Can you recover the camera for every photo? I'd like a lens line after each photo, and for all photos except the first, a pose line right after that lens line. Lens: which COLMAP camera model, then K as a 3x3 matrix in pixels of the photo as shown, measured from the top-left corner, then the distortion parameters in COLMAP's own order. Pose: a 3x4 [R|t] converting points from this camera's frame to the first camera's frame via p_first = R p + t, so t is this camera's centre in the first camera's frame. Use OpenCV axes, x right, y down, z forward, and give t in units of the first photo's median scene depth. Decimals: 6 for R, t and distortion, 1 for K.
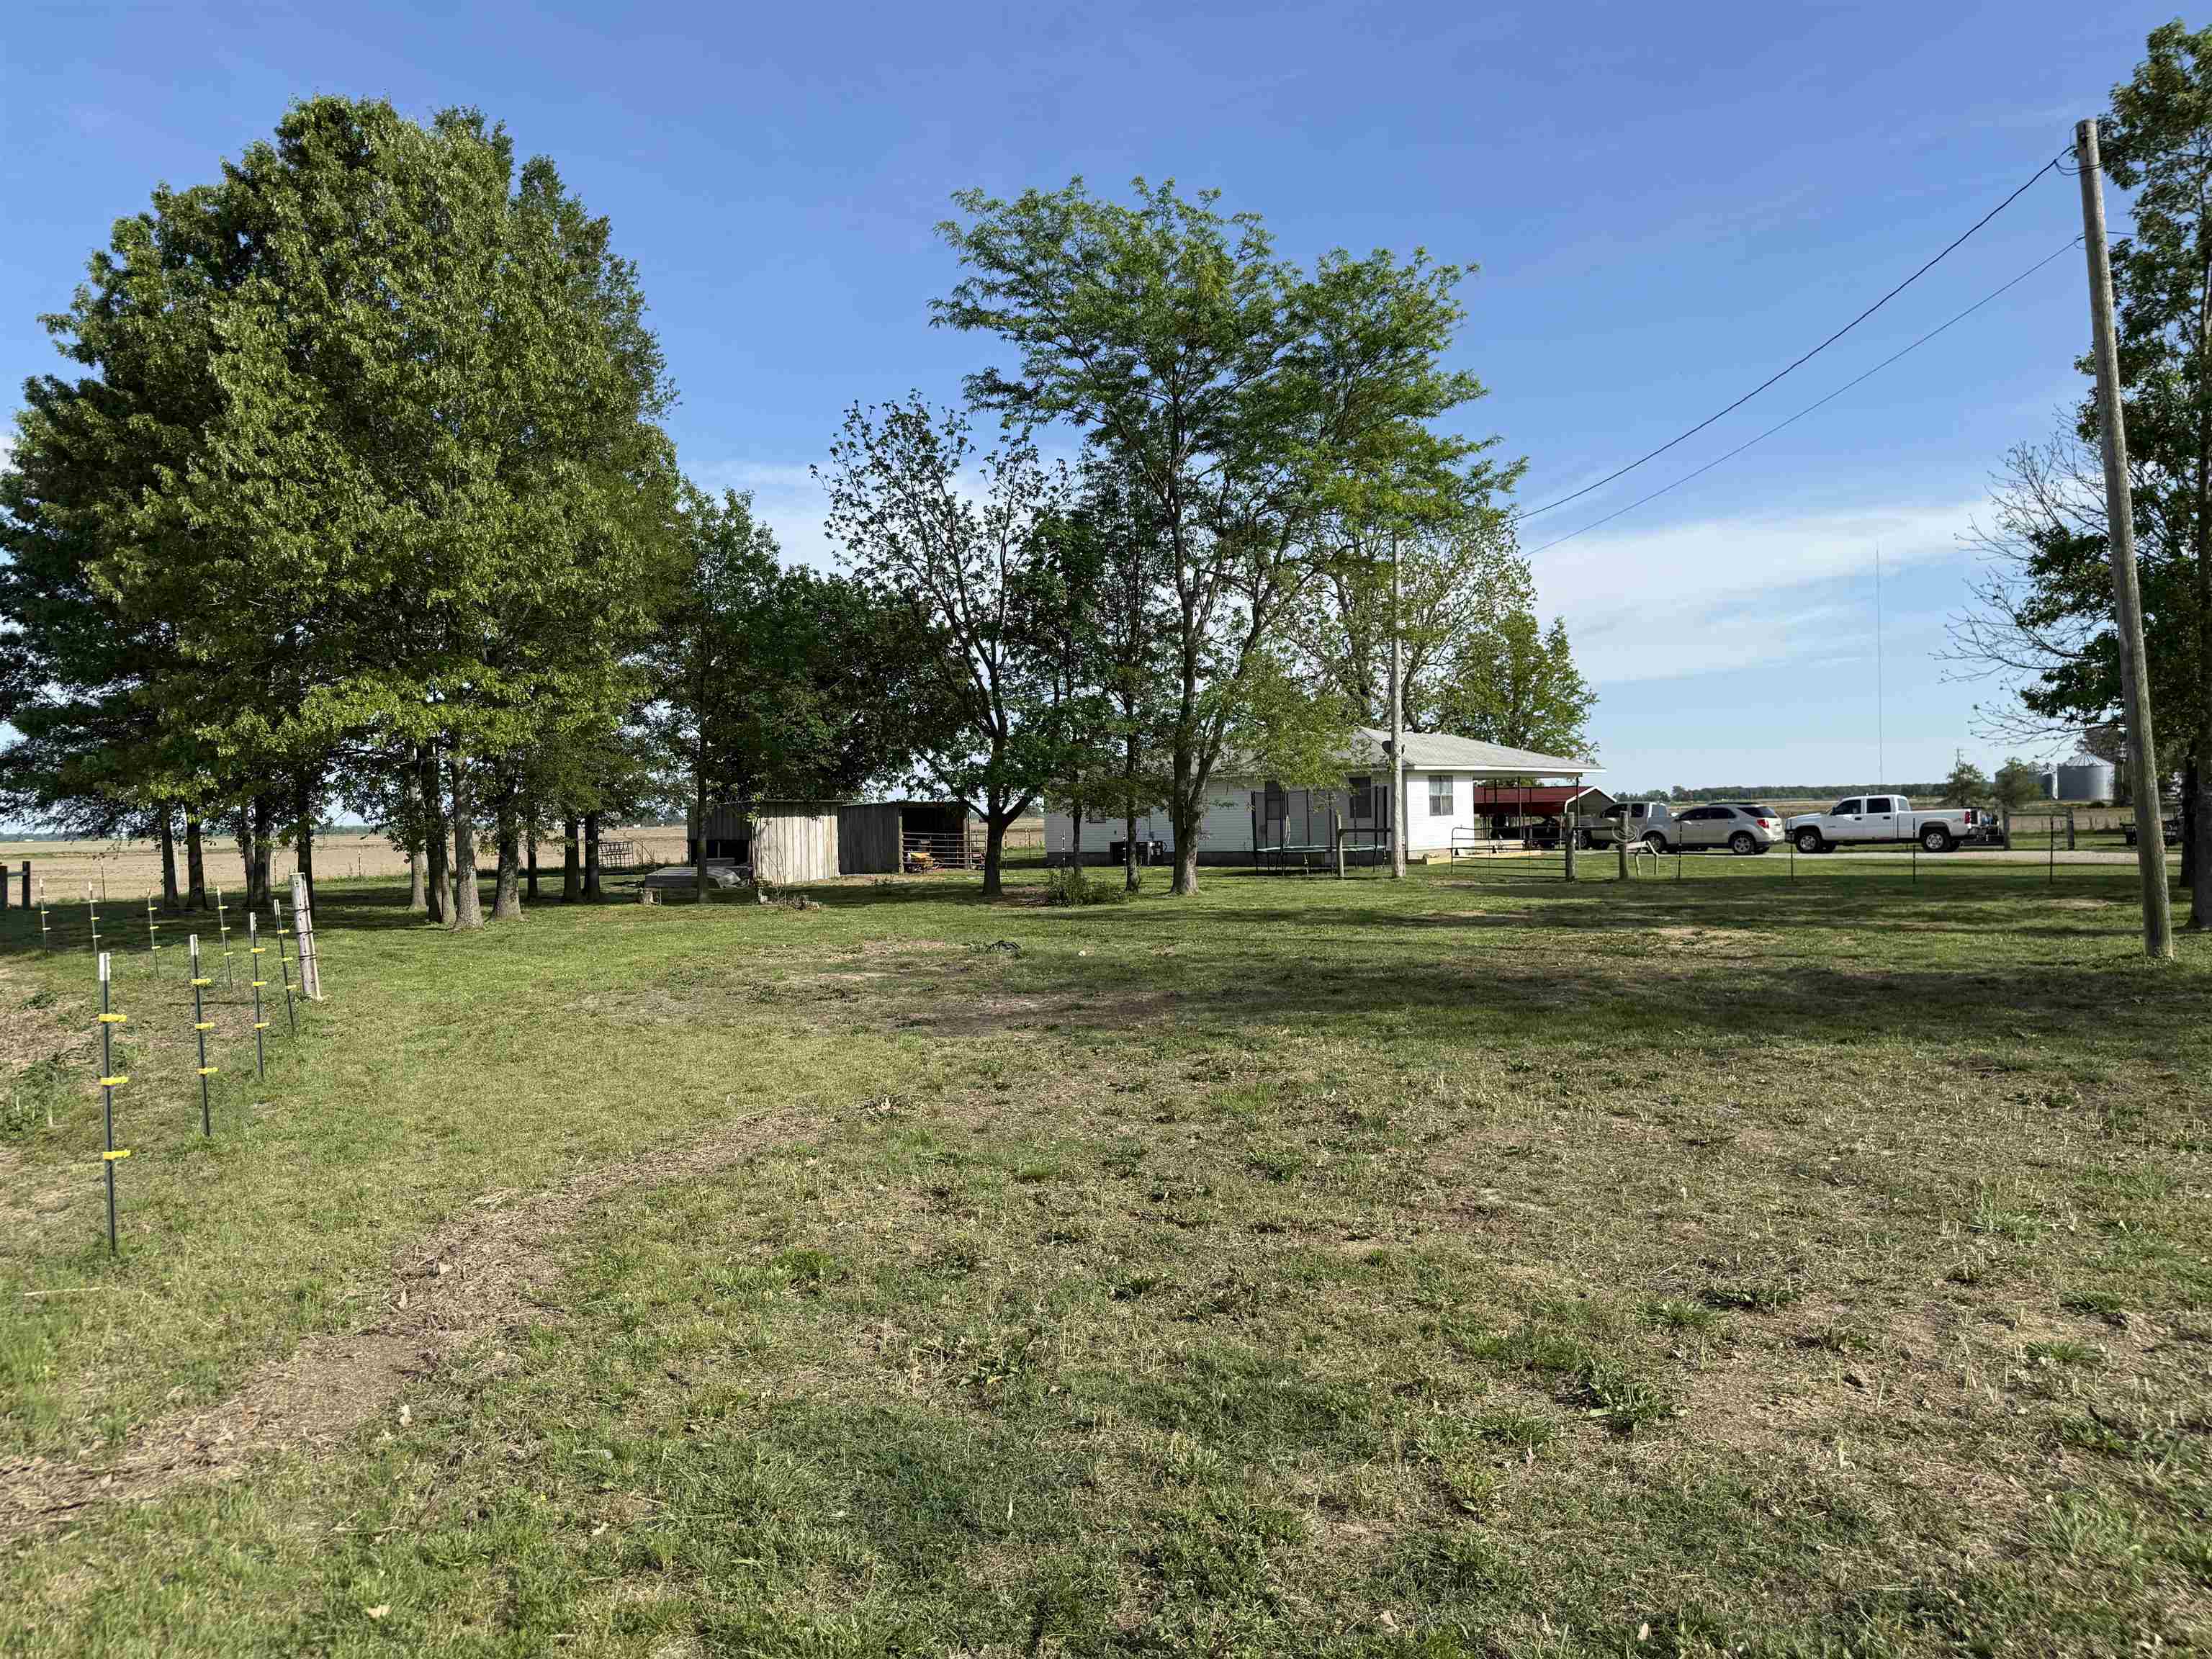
lens RADIAL K [[1570.6, 0, 1104.2], [0, 1570.6, 826.0], [0, 0, 1]] dist [0.054534, -0.058008]
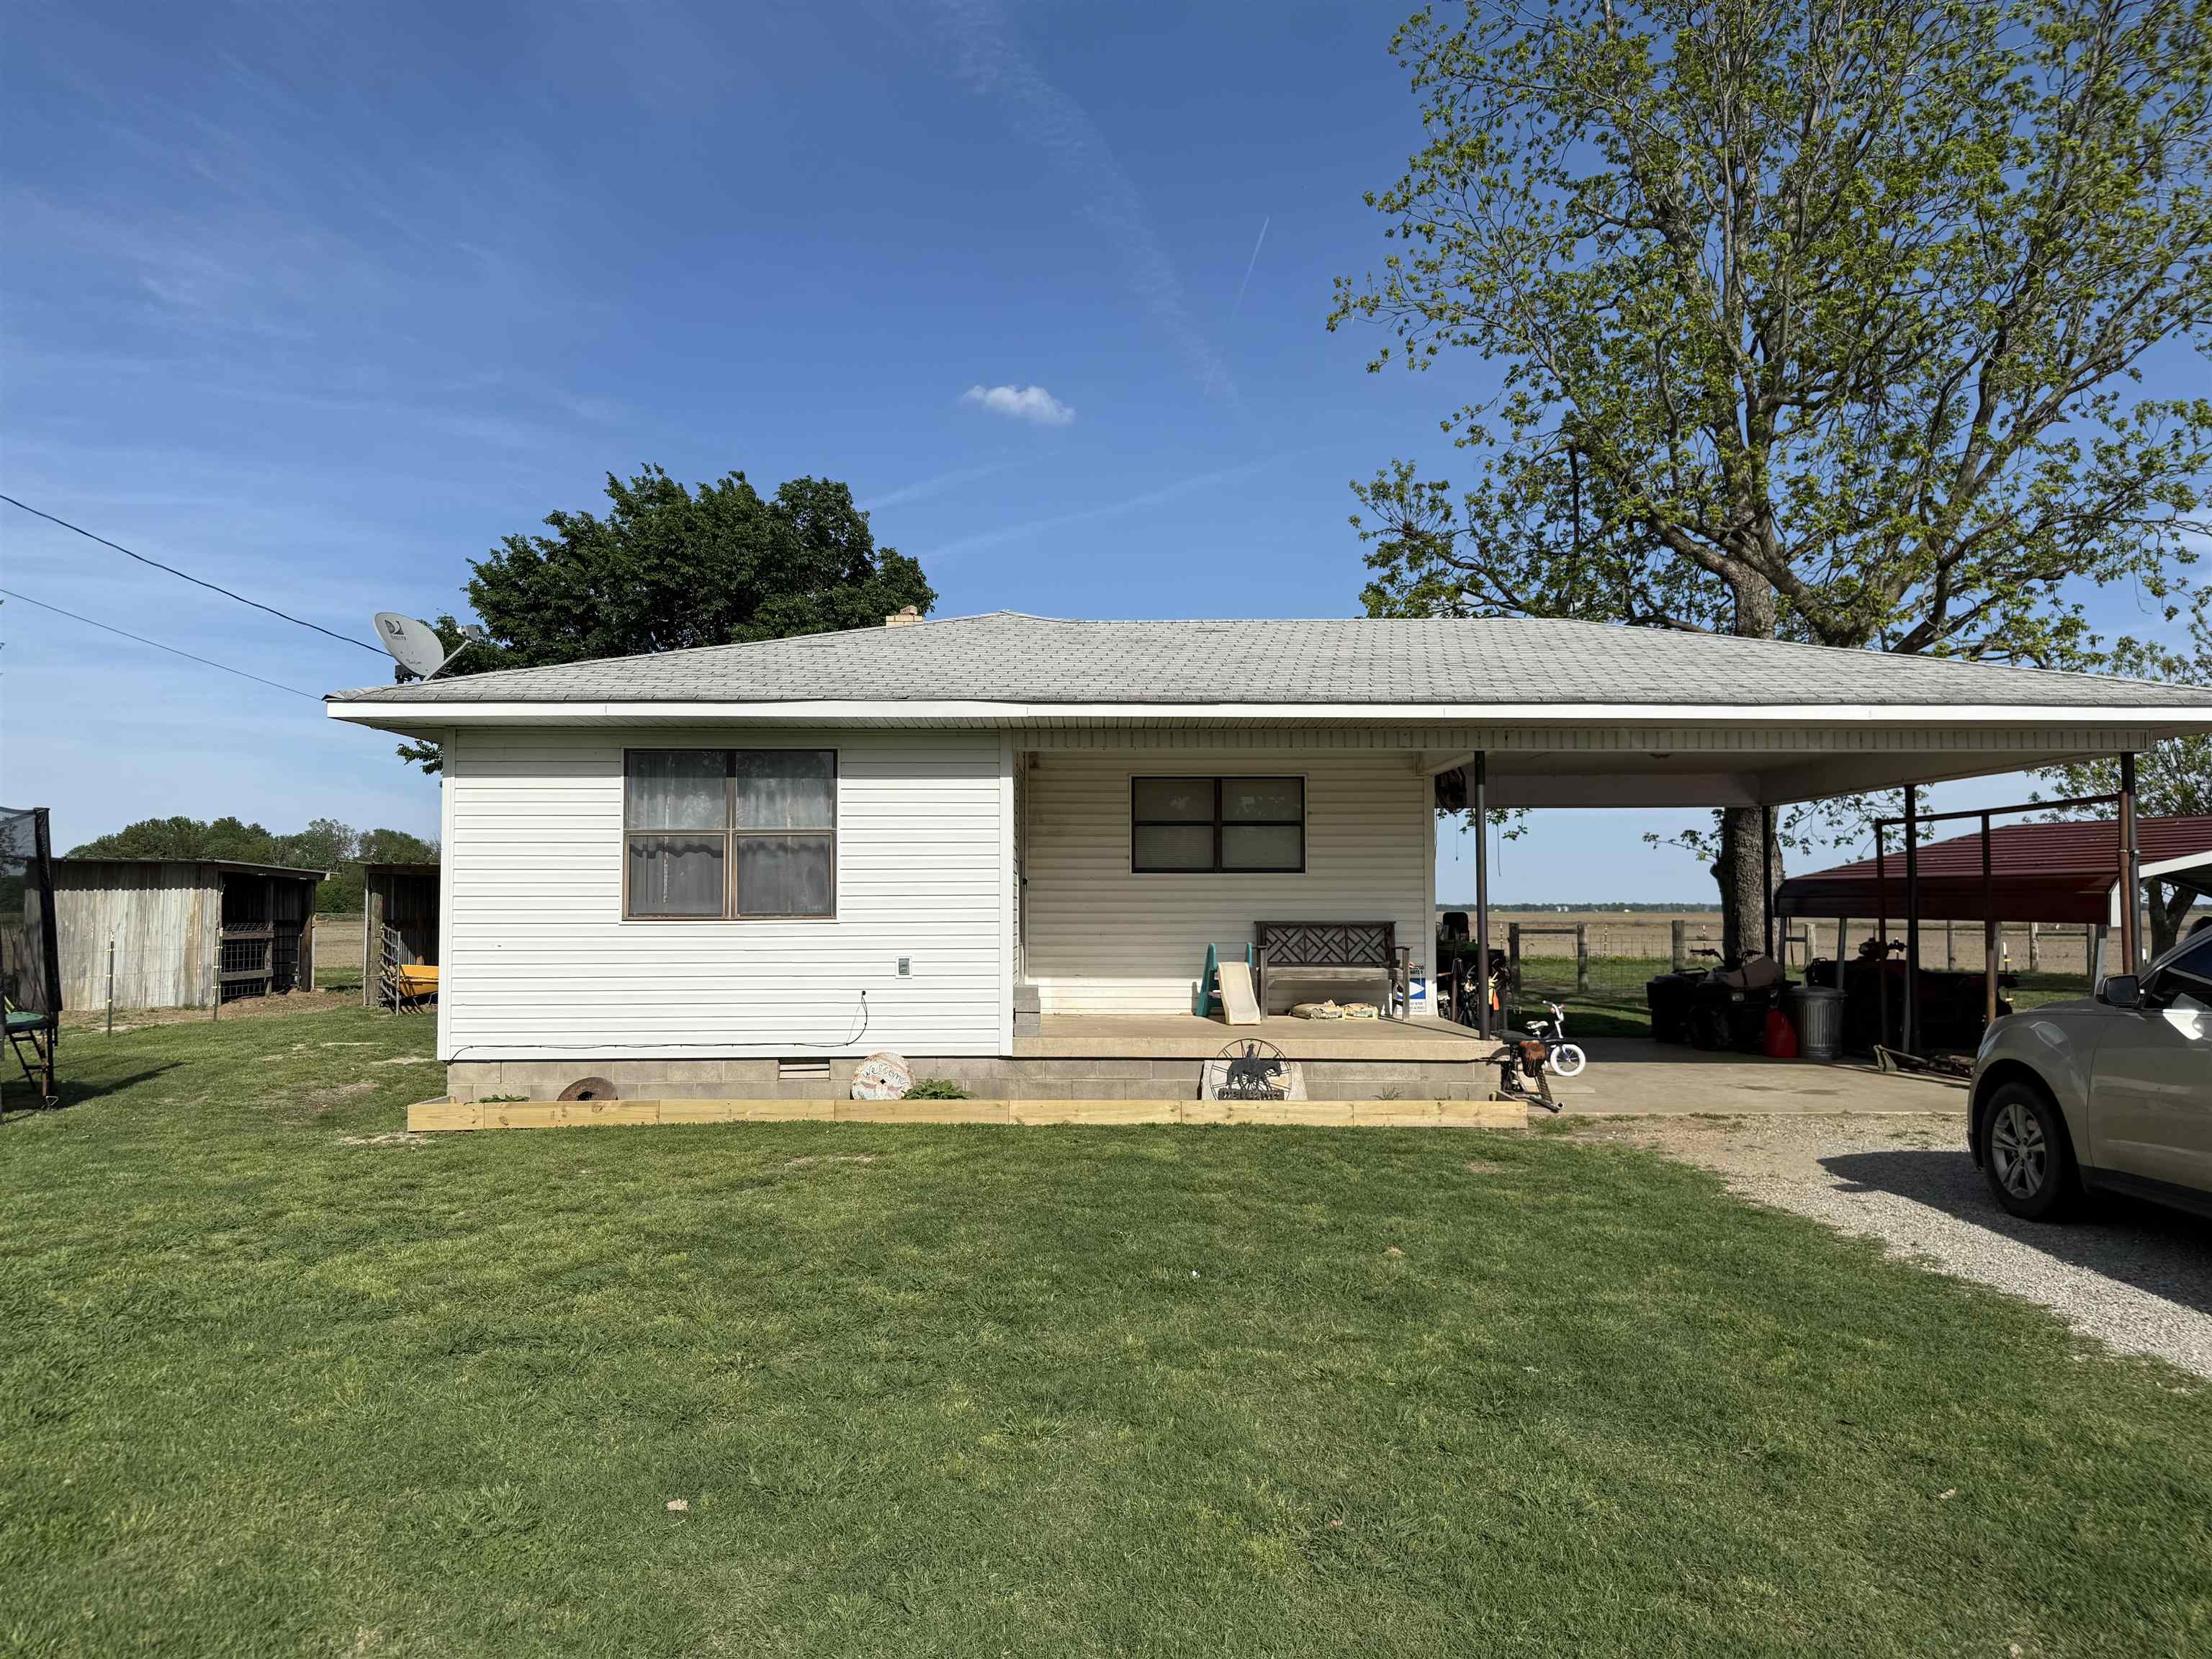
lens RADIAL K [[1570.6, 0, 1086.0], [0, 1570.6, 832.1], [0, 0, 1]] dist [0.054534, -0.058008]
pose [[0.655062, -0.014456, -0.755437, 0.416312], [-0.018906, 0.999190, -0.035514, -0.011864], [0.755338, 0.037546, 0.654259, 0.857170]]
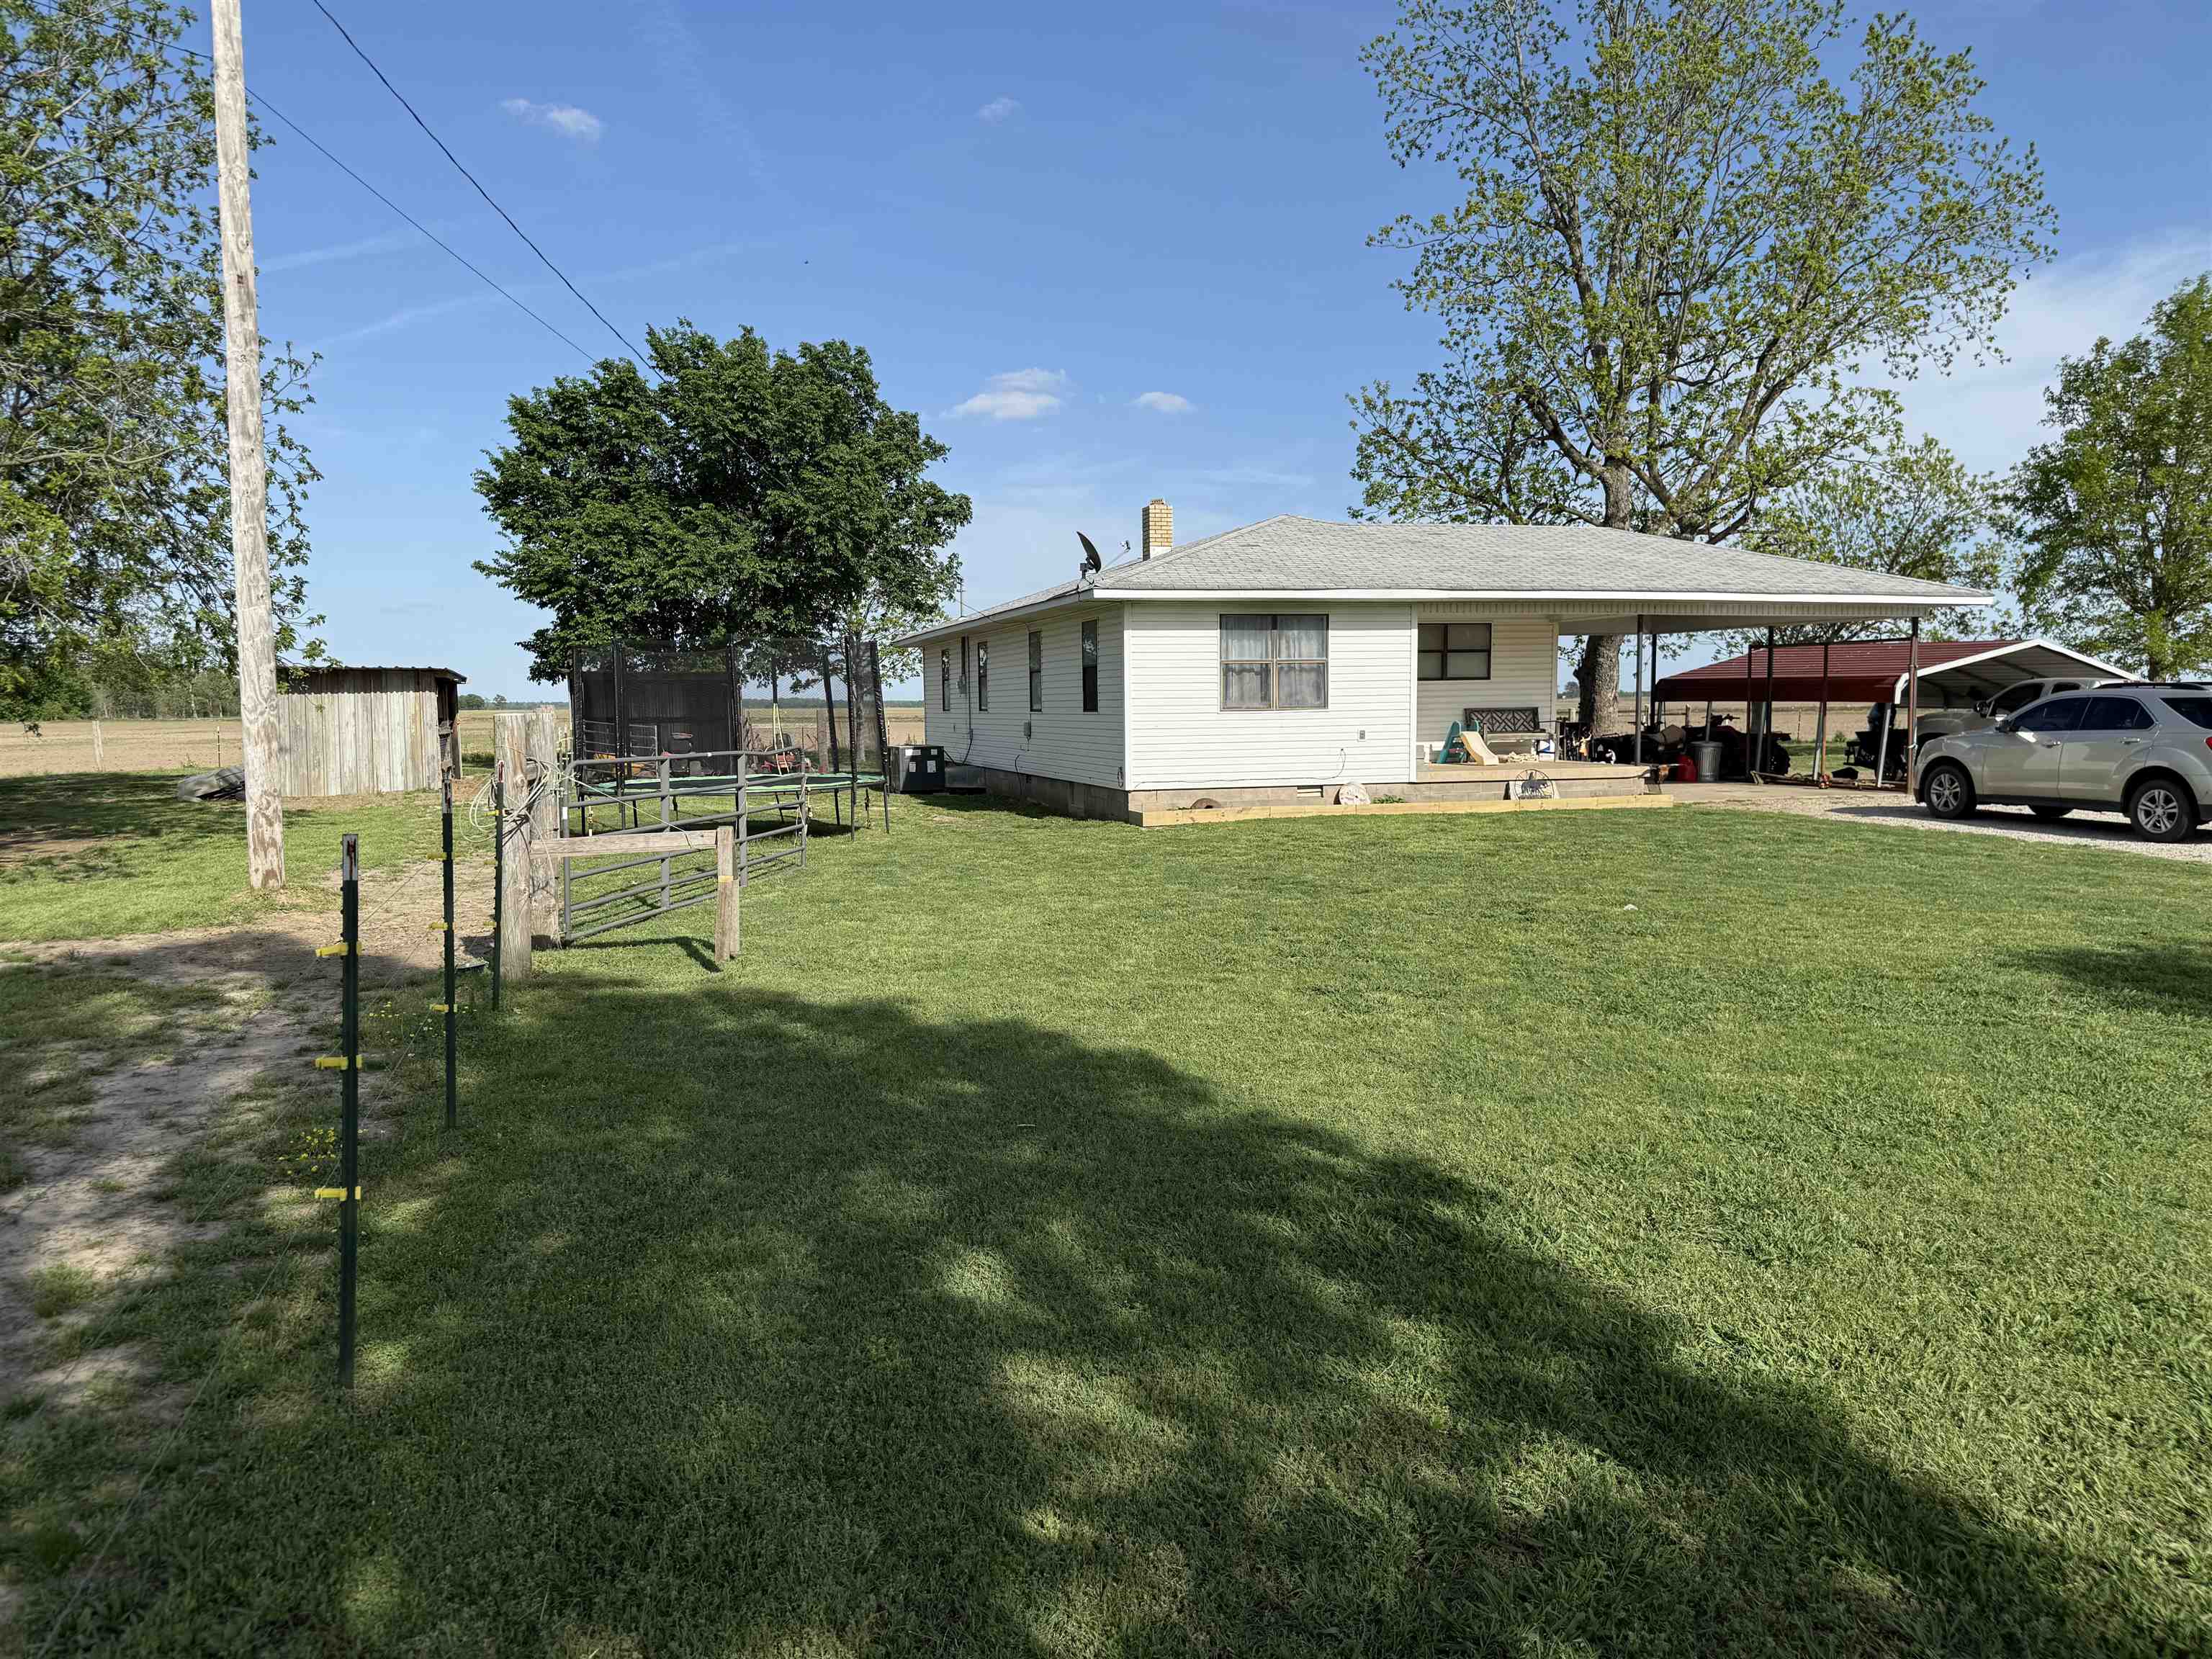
lens RADIAL K [[1570.6, 0, 1106.9], [0, 1570.6, 842.3], [0, 0, 1]] dist [0.054534, -0.058008]
pose [[0.839797, 0.061968, -0.539352, 0.395936], [-0.011883, 0.995324, 0.095854, -0.010607], [0.542770, -0.074089, 0.836607, 0.595860]]
